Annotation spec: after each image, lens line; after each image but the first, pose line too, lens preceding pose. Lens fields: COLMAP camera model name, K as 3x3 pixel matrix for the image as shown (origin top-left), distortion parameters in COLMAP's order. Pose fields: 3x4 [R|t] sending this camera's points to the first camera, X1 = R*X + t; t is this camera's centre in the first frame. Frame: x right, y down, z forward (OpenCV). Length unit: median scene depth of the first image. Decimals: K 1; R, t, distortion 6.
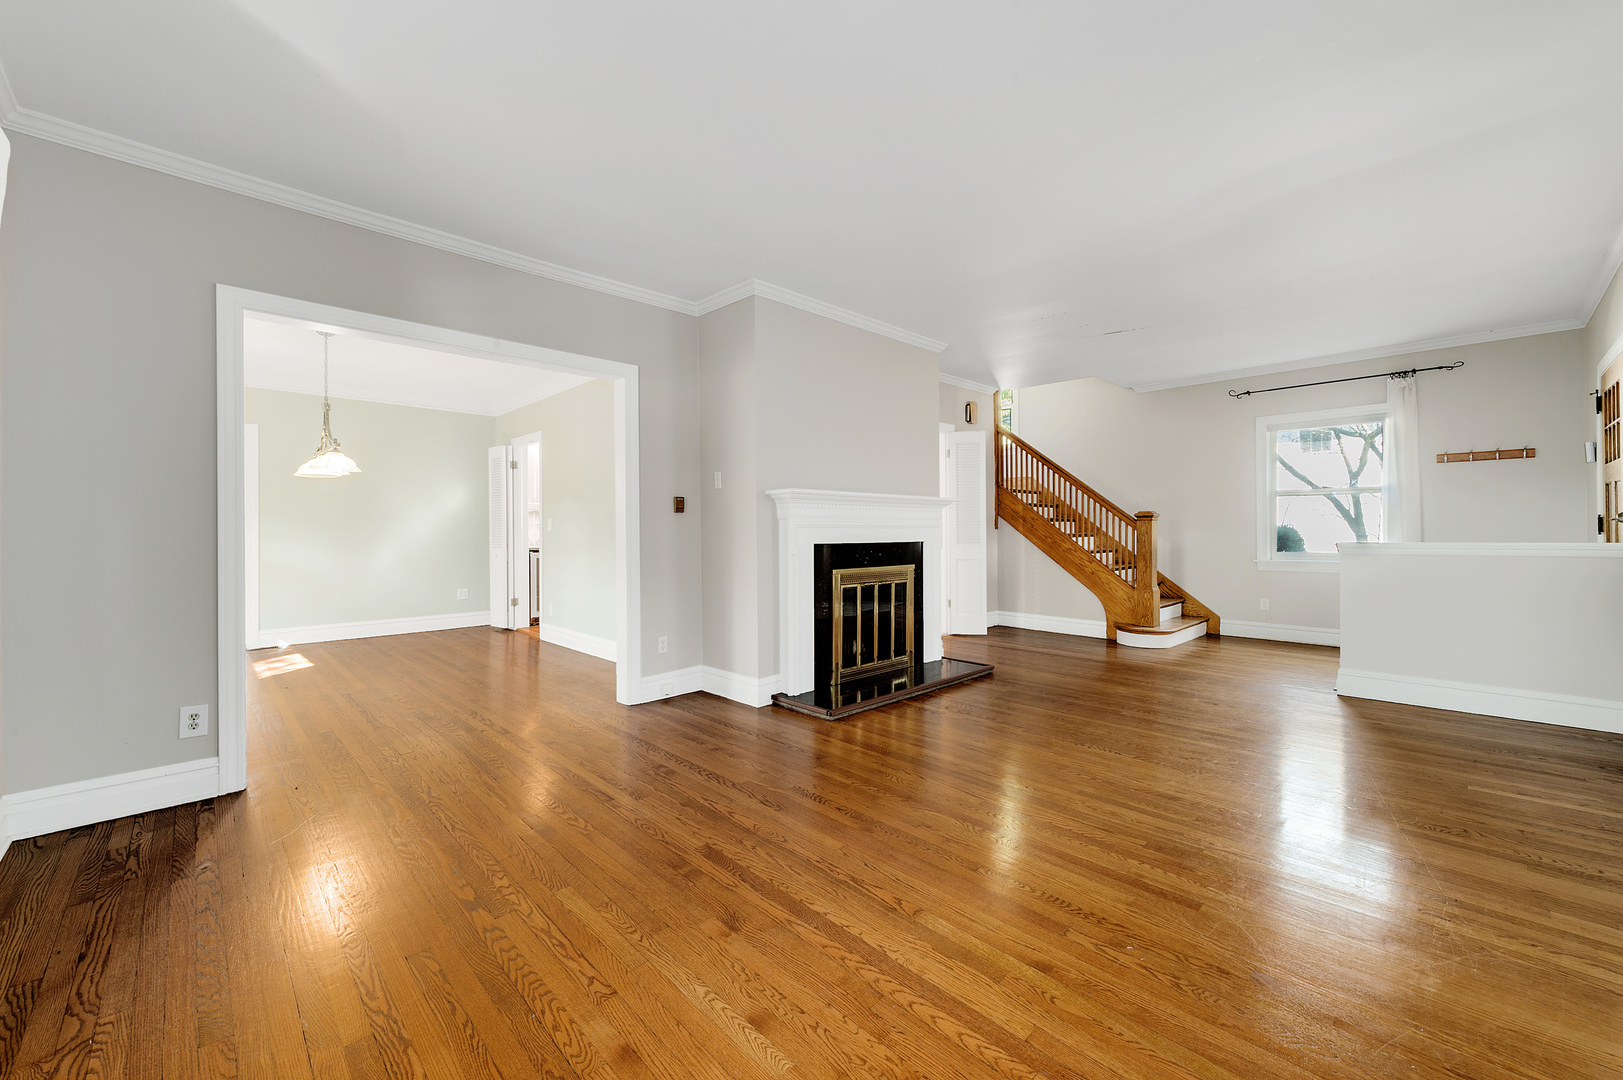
lens RADIAL K [[641.0, 0, 807.0], [0, 641.0, 527.4], [0, 0, 1]] dist [0.007158, -0.000276]
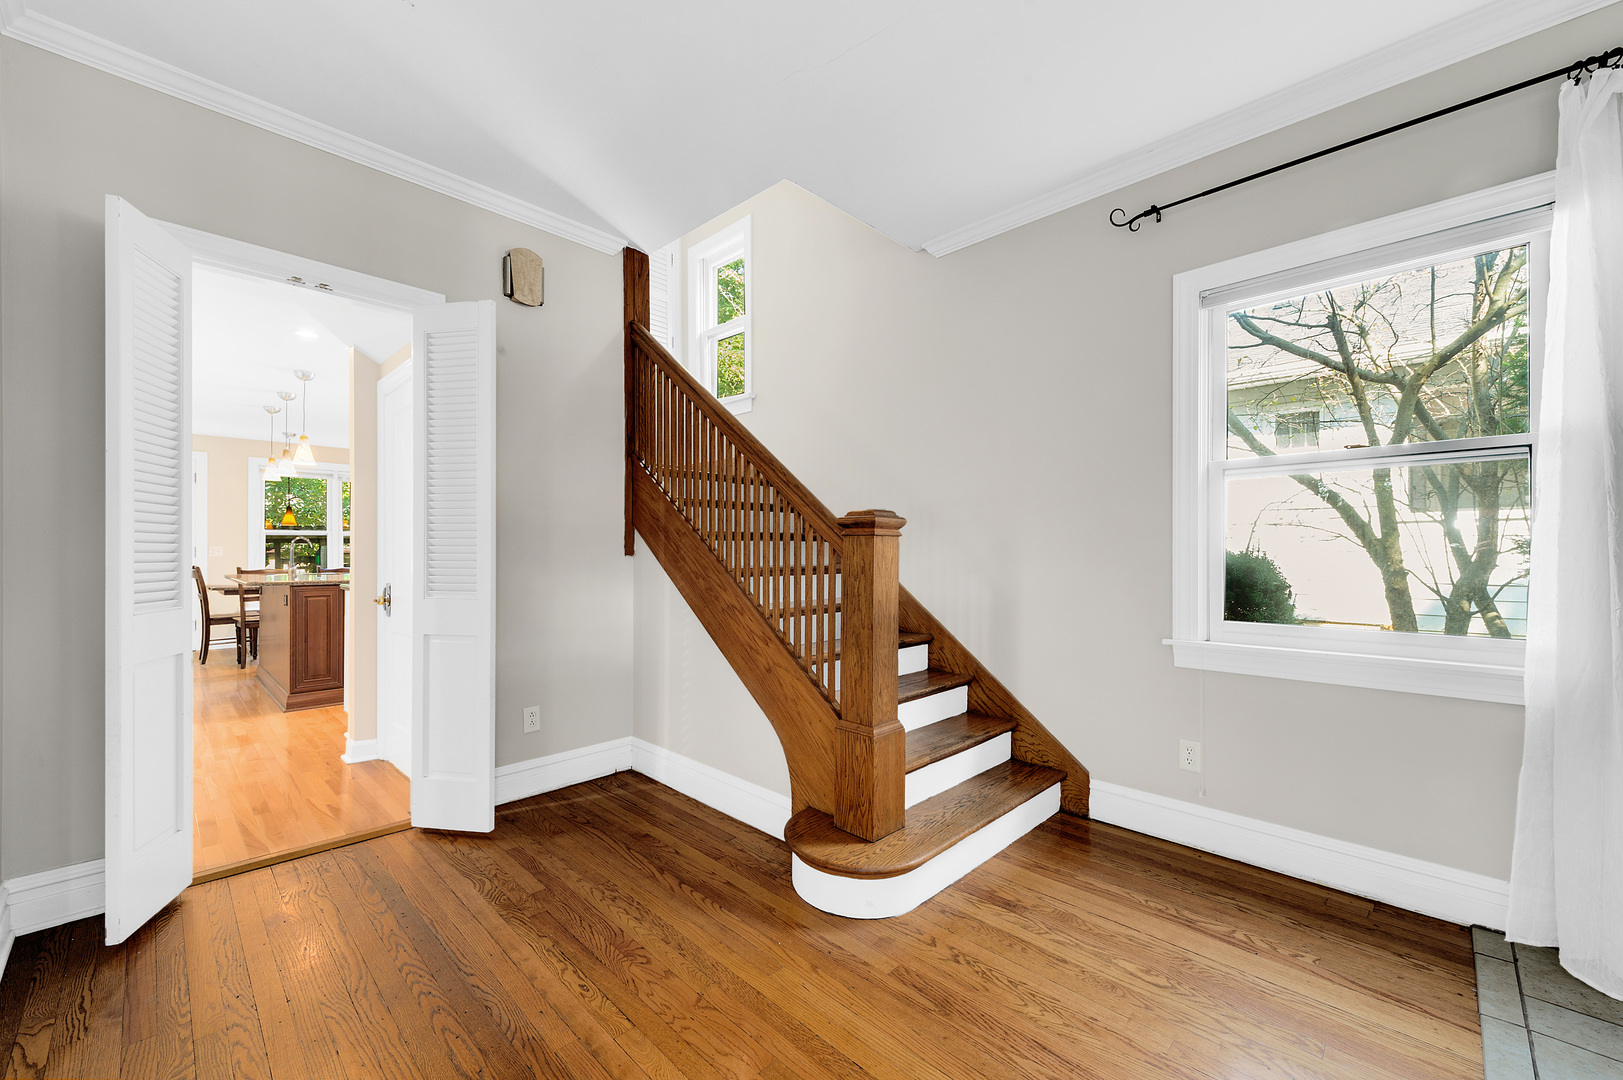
lens RADIAL K [[641.0, 0, 812.1], [0, 641.0, 550.1], [0, 0, 1]] dist [0.007158, -0.000276]
pose [[0.999640, 0.005665, 0.026242, 0.491827], [-0.005619, 0.999983, -0.001844, -0.002128], [-0.026252, 0.001696, 0.999654, 0.645424]]
